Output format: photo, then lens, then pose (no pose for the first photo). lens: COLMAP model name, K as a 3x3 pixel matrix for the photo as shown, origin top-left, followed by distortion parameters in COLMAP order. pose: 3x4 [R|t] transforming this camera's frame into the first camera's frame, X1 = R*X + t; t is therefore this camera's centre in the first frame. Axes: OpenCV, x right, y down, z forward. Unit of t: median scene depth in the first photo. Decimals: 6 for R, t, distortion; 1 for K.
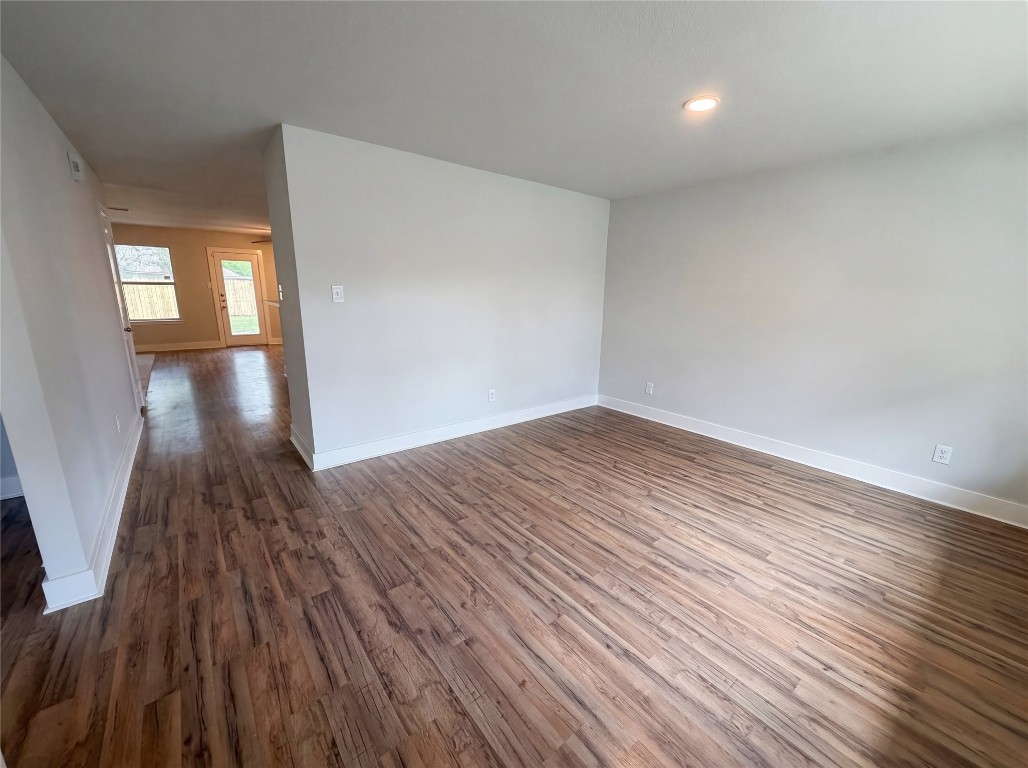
lens RADIAL K [[414.2, 0, 514.0], [0, 414.2, 384.0], [0, 0, 1]] dist [0.001366, -0.000217]
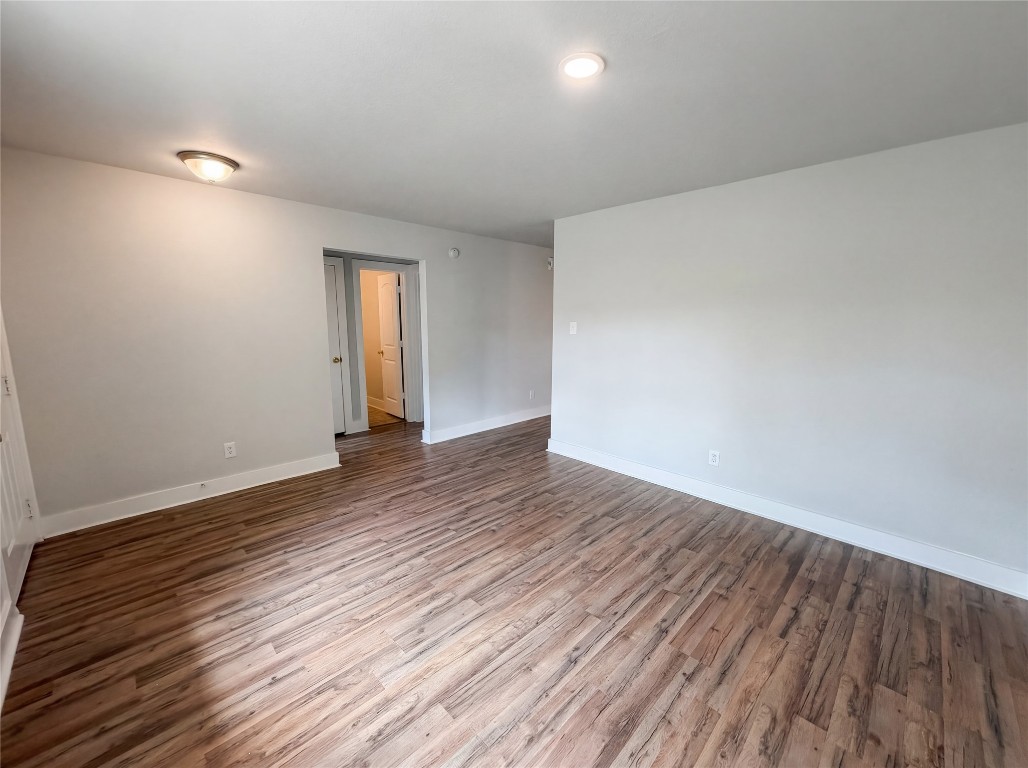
lens RADIAL K [[408.5, 0, 510.8], [0, 408.5, 384.1], [0, 0, 1]] dist [-0.001548, 0.000075]
pose [[0.099496, 0.141666, -0.984902, 1.244454], [-0.233293, 0.965545, 0.115314, -0.207687], [0.967303, 0.218297, 0.129118, 0.928167]]
